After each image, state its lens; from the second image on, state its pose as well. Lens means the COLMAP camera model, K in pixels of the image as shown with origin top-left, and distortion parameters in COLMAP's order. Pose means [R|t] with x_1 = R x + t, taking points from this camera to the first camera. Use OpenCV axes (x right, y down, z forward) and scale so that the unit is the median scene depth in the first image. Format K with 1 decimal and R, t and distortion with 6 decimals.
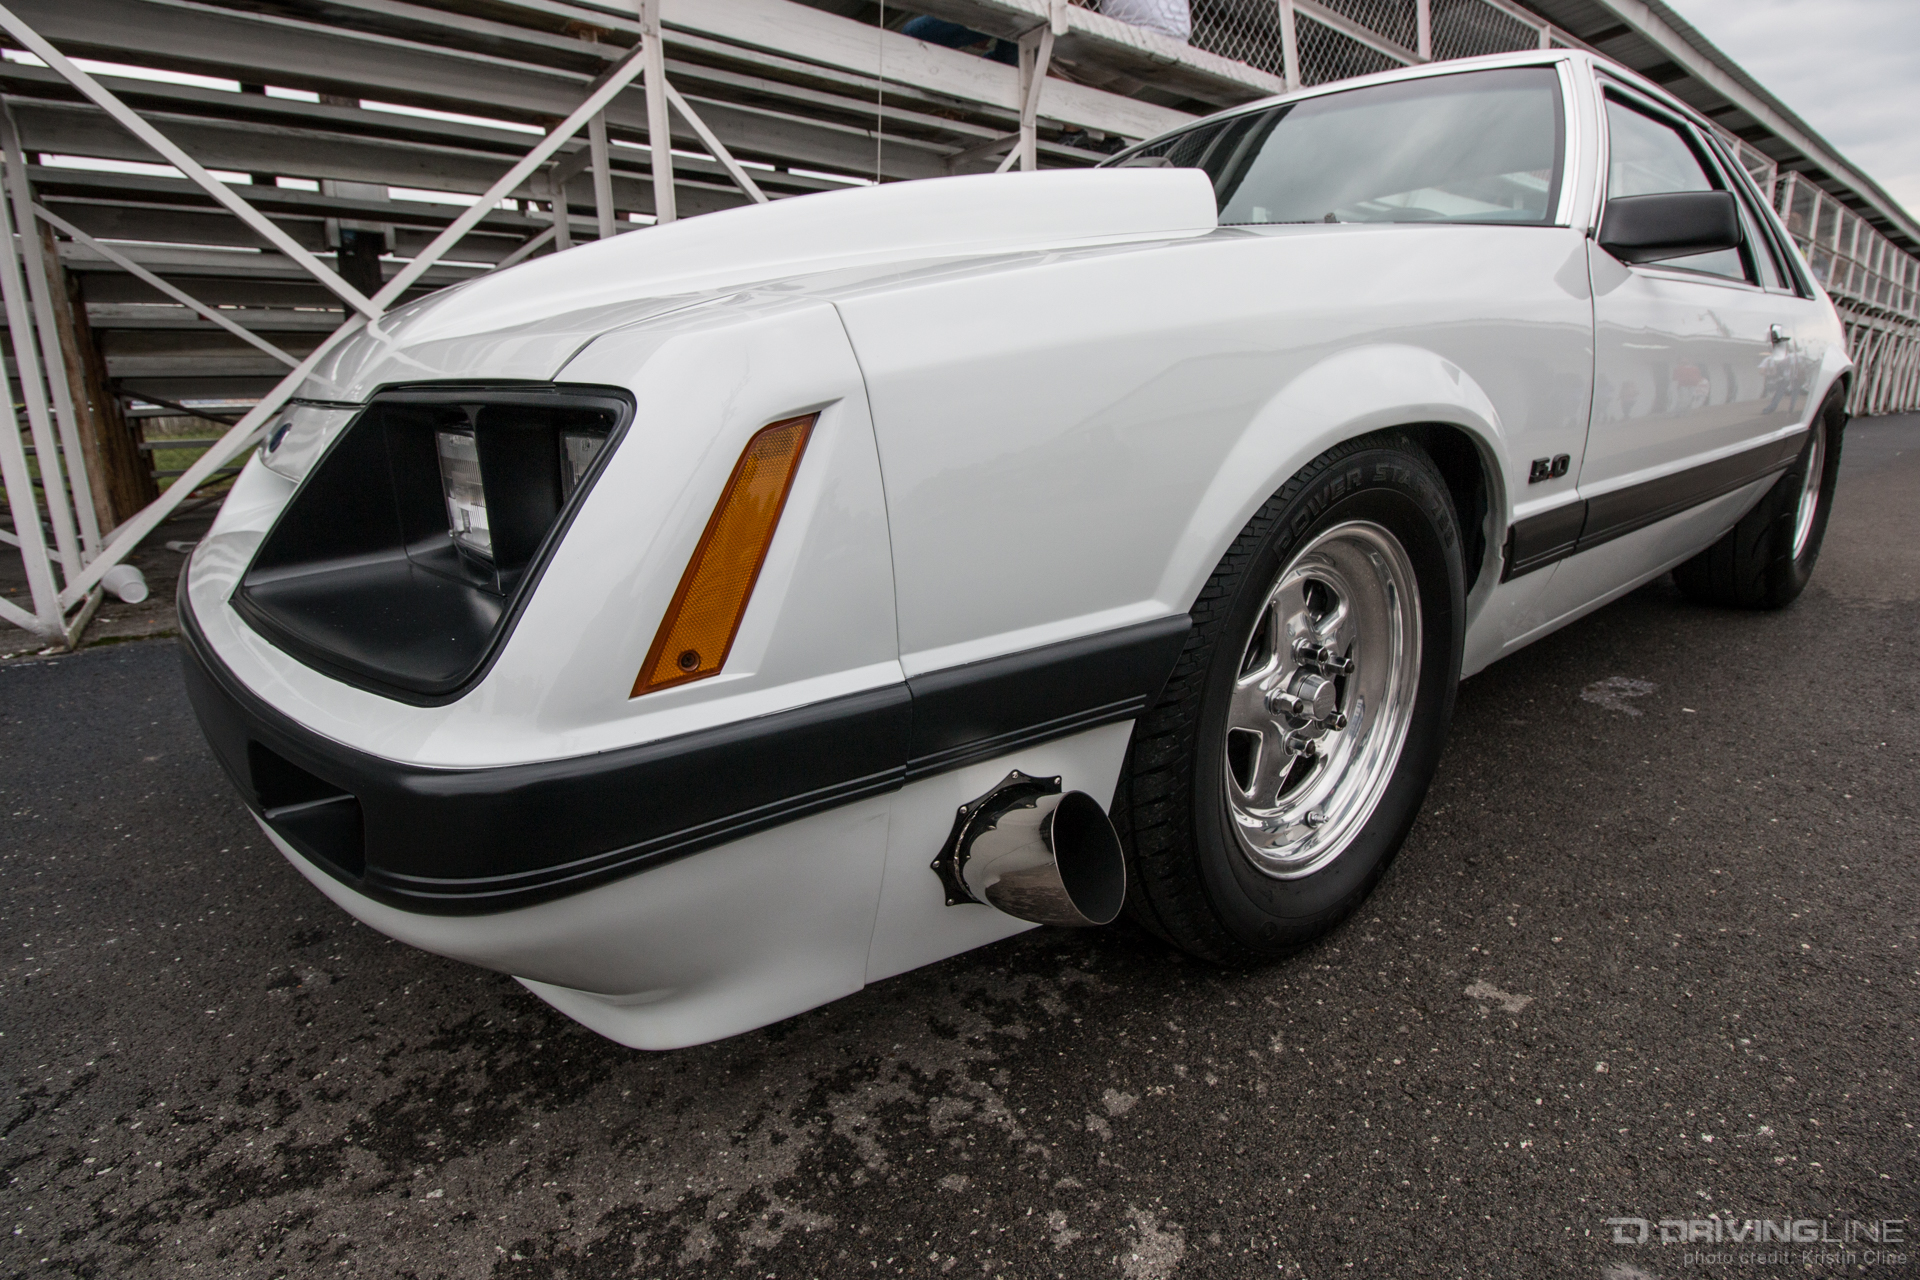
lens RADIAL K [[918.6, 0, 957.4], [0, 918.6, 596.0], [0, 0, 1]] dist [-0.001461, -0.009115]
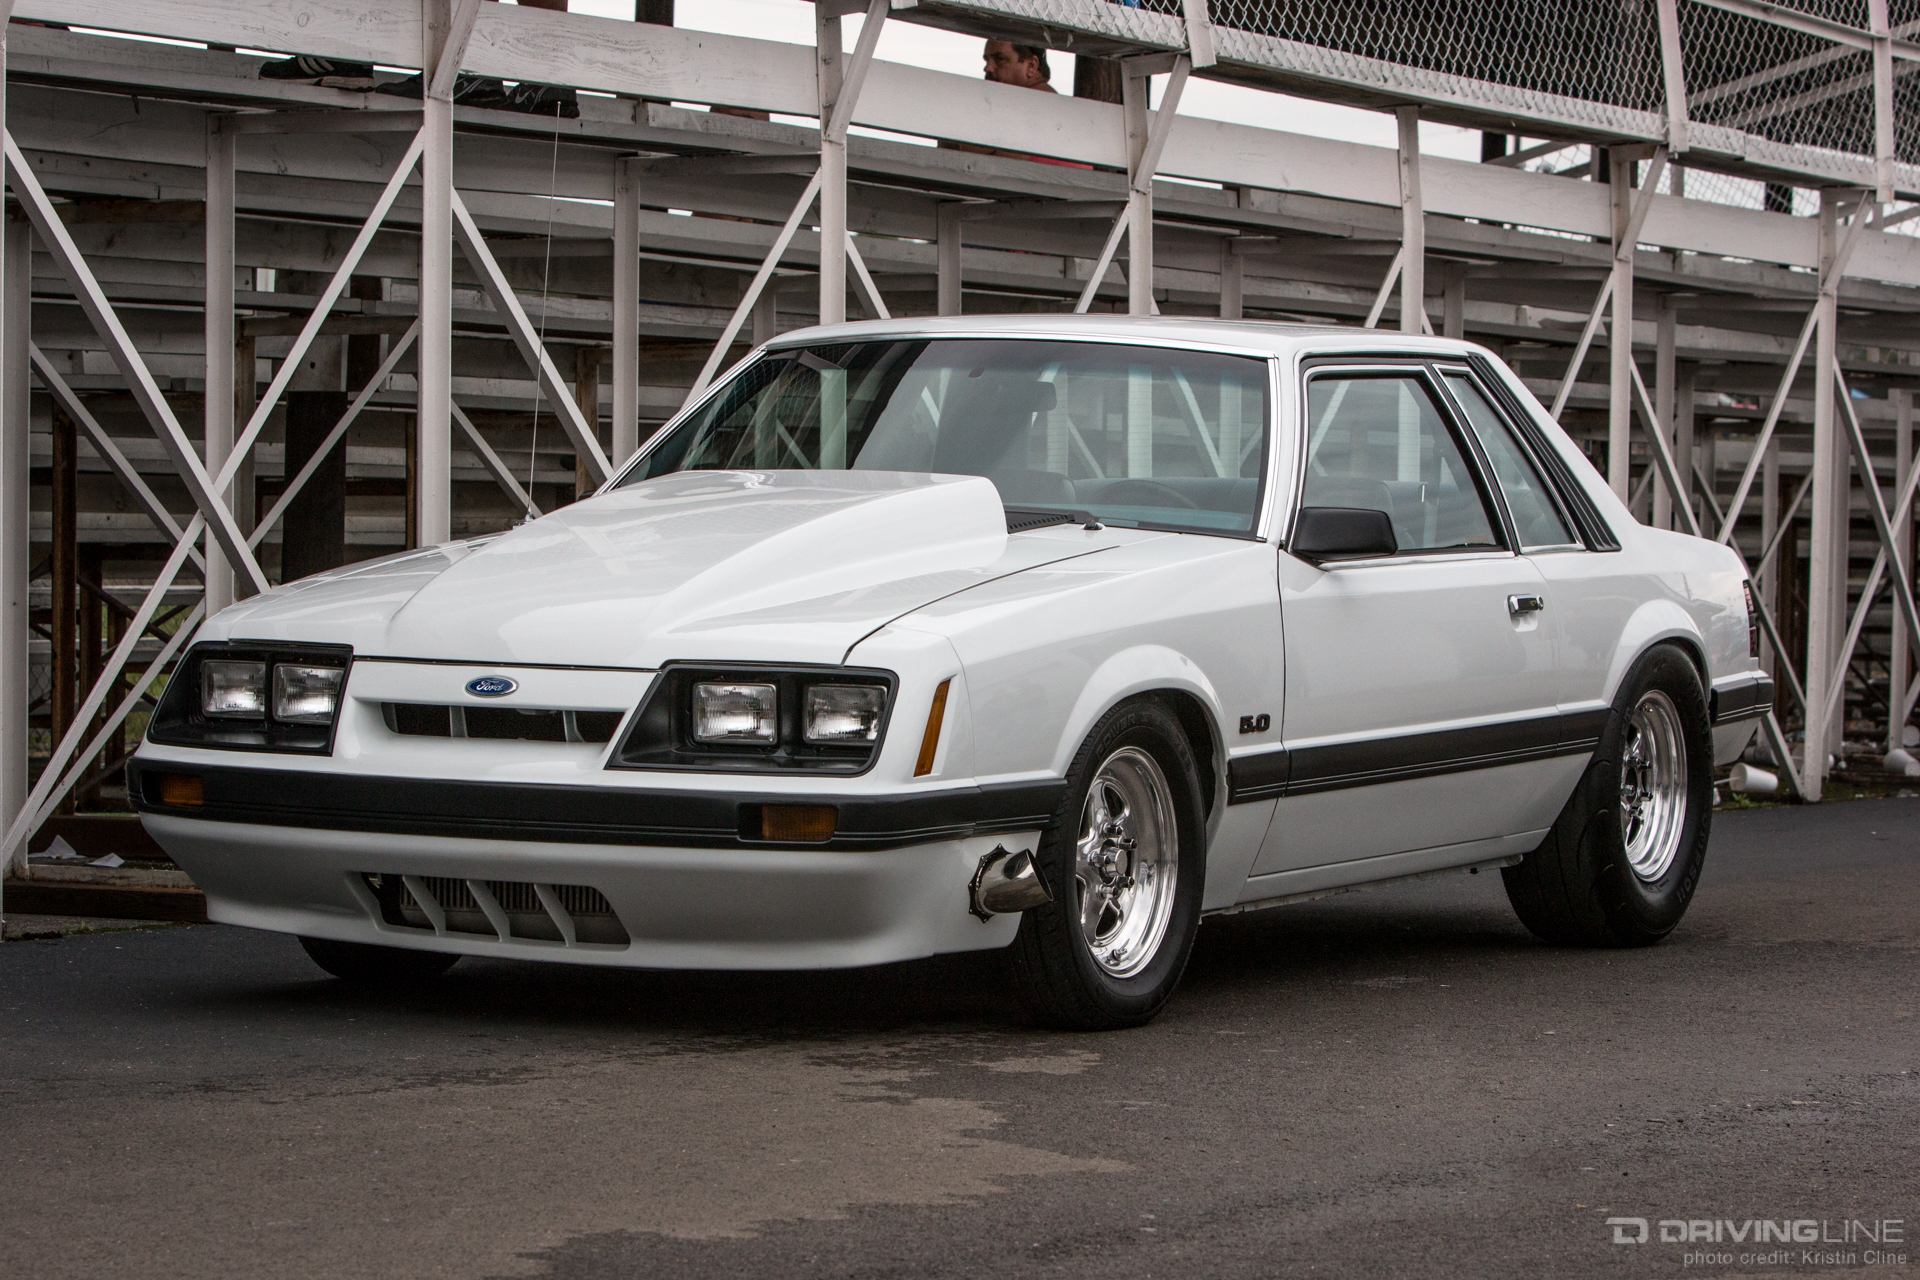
lens RADIAL K [[5778.7, 0, 960.0], [0, 5778.7, 640.0], [0, 0, 1]] dist [-0.007578, 0.040172]
pose [[0.919492, 0.016885, 0.392745, -3.515843], [0.060839, 0.980928, -0.184607, 1.455418], [-0.388371, 0.193639, 0.900928, -7.395513]]
